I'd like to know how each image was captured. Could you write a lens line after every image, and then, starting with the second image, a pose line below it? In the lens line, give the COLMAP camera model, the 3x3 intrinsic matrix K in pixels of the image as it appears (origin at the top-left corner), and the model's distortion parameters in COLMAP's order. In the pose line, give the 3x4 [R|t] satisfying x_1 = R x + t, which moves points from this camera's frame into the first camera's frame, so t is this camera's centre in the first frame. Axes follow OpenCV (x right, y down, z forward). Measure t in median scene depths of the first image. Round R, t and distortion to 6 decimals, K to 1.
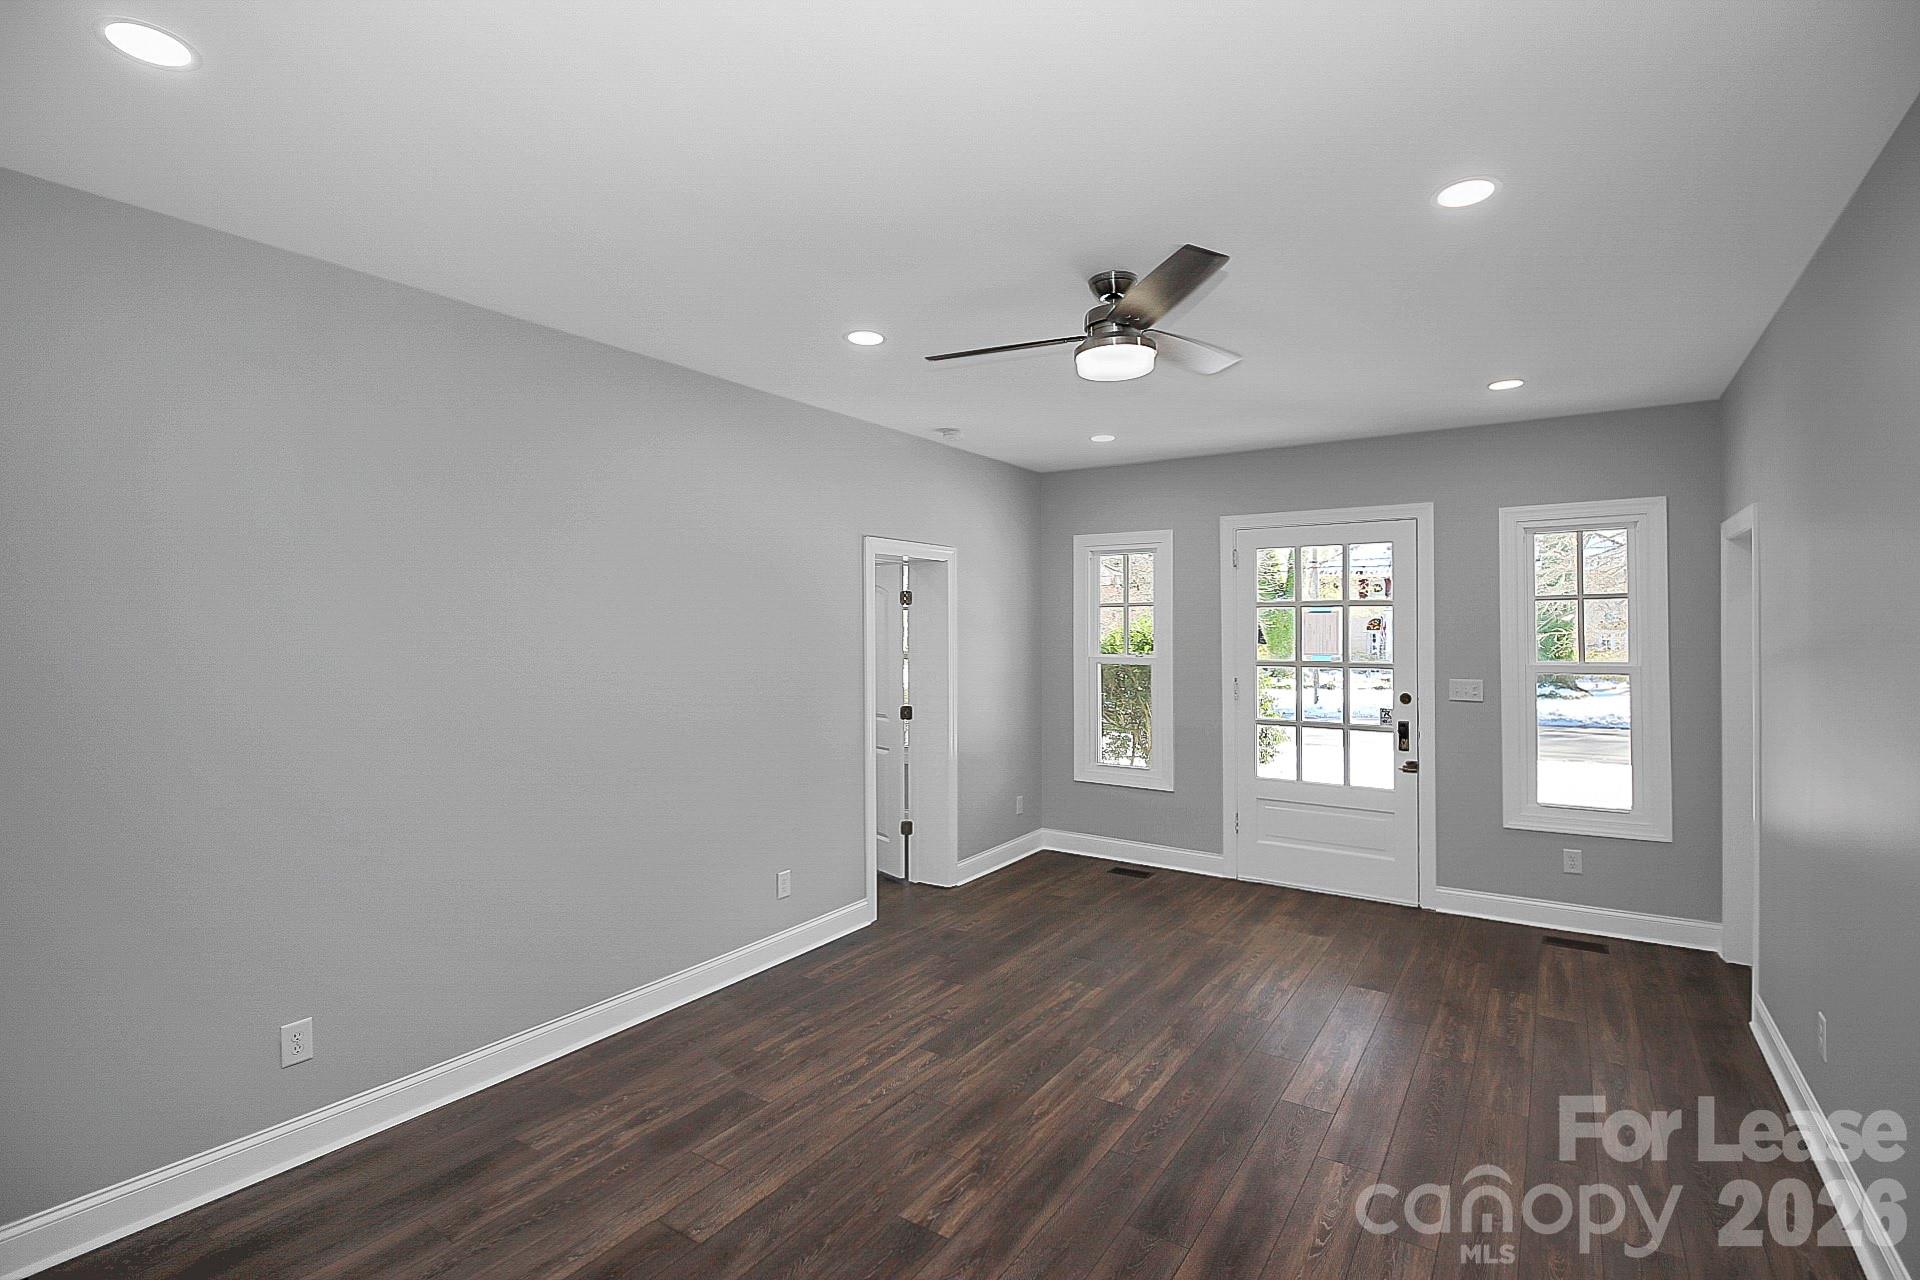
lens RADIAL K [[900.1, 0, 952.4], [0, 900.1, 626.6], [0, 0, 1]] dist [-0.001022, -0.000537]
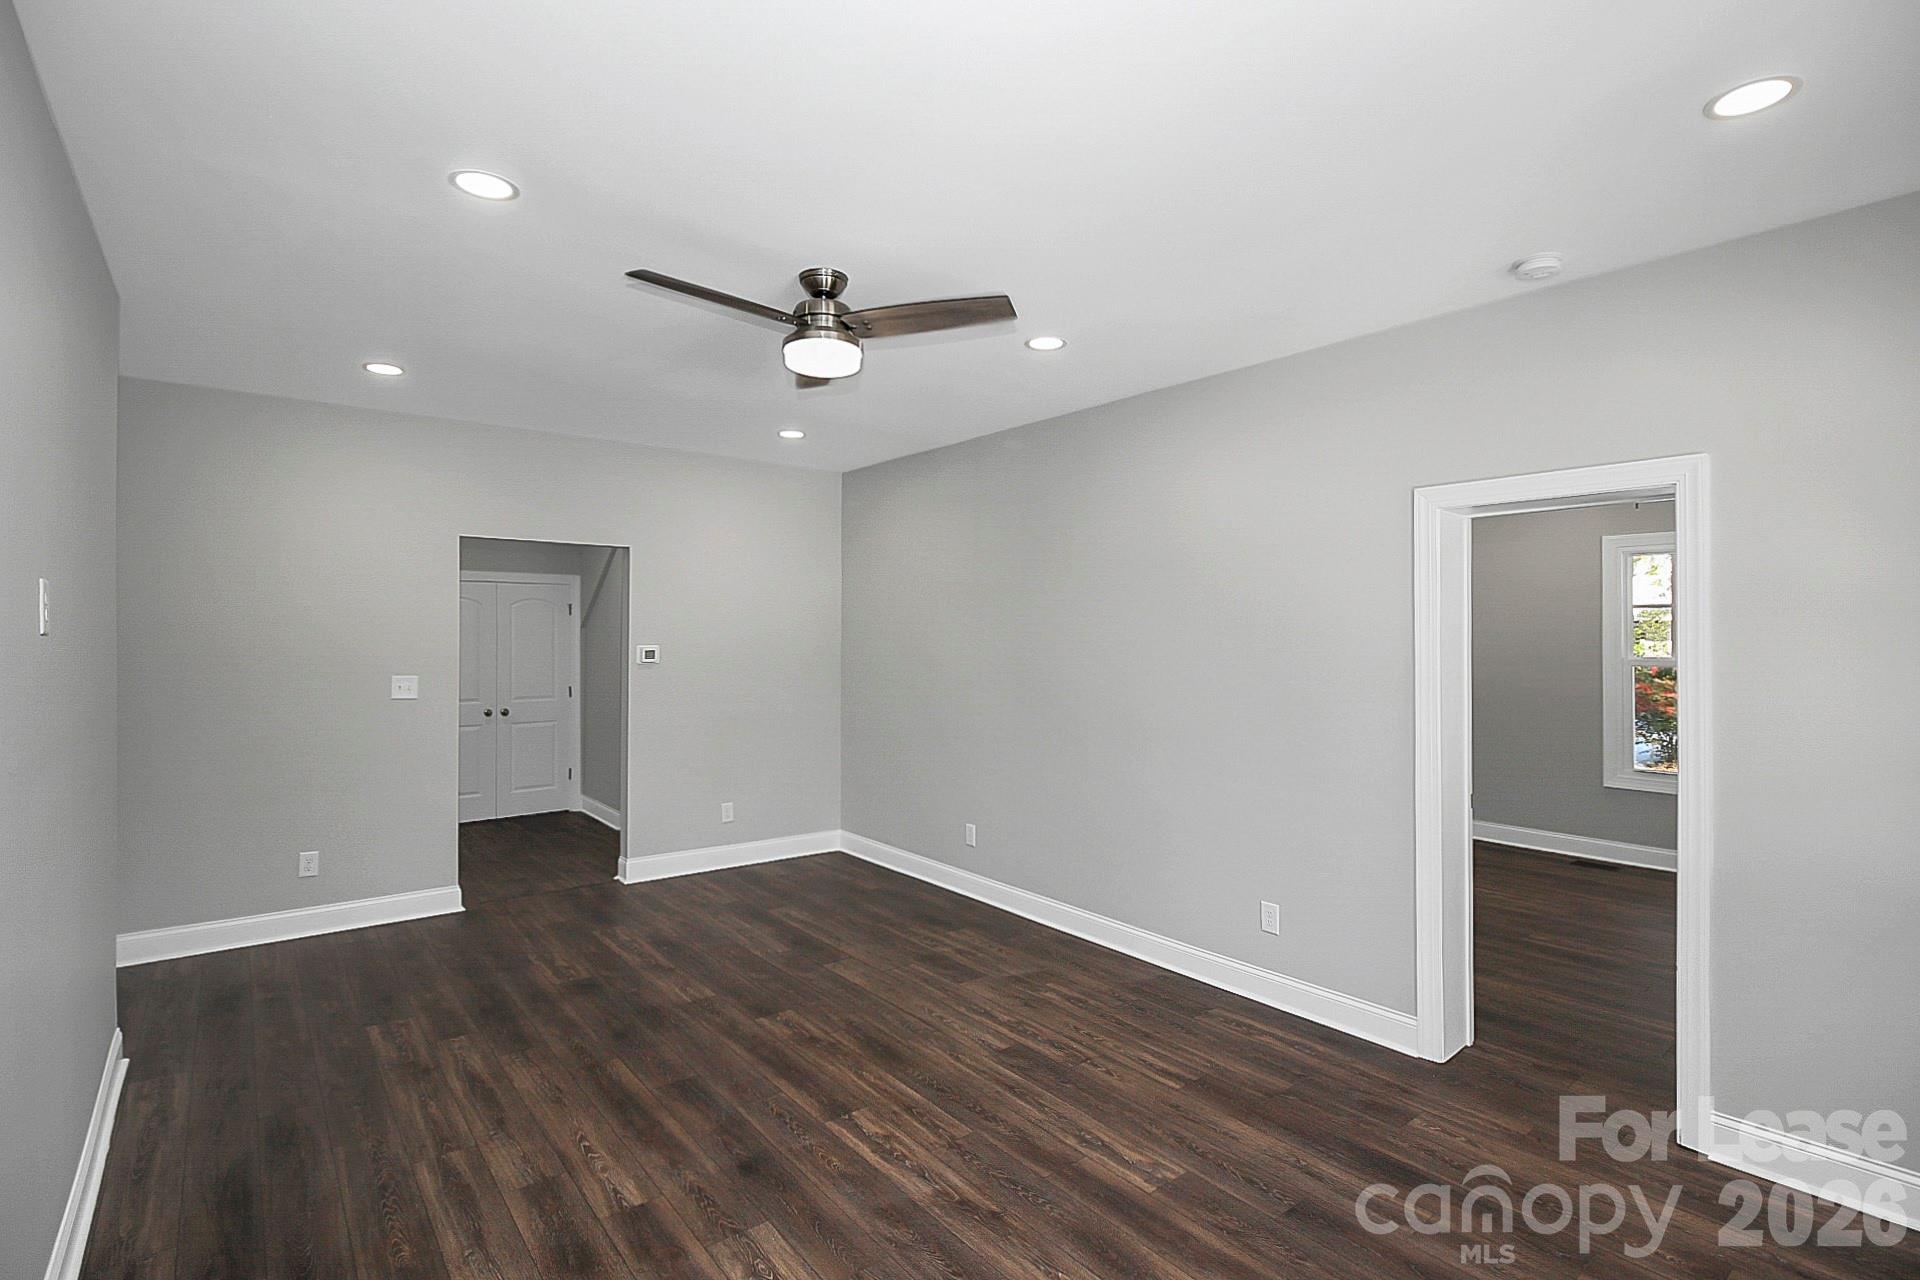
lens RADIAL K [[900.1, 0, 952.4], [0, 900.1, 626.6], [0, 0, 1]] dist [-0.001022, -0.000537]
pose [[-0.297590, -0.008699, -0.954654, 1.024595], [0.001187, 0.999954, -0.009482, 0.014871], [0.954693, -0.003955, -0.297566, 1.331143]]
